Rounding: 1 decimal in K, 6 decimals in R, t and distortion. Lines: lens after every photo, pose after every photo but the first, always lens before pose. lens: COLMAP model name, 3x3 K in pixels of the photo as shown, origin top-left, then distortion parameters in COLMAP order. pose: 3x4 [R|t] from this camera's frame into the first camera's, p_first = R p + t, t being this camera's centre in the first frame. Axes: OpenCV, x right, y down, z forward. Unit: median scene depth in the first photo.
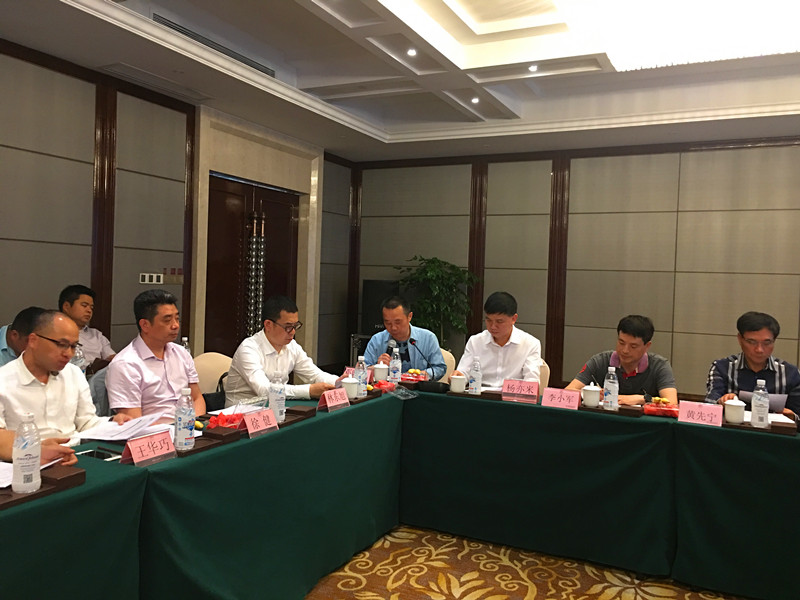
lens RADIAL K [[670.2, 0, 395.8], [0, 670.2, 295.8], [0, 0, 1]] dist [0.067578, -0.098411]
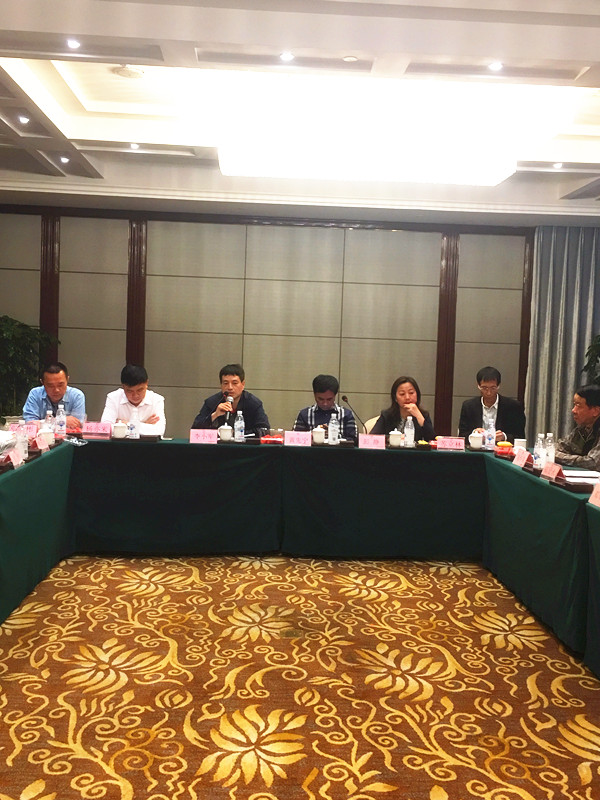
lens RADIAL K [[866.3, 0, 300.0], [0, 866.3, 400.0], [0, 0, 1]] dist [0.011394, -0.020894]
pose [[0.870186, -0.030675, 0.491768, -0.201750], [0.003217, 0.998393, 0.056585, -0.007653], [-0.492713, -0.047657, 0.868886, -0.273010]]
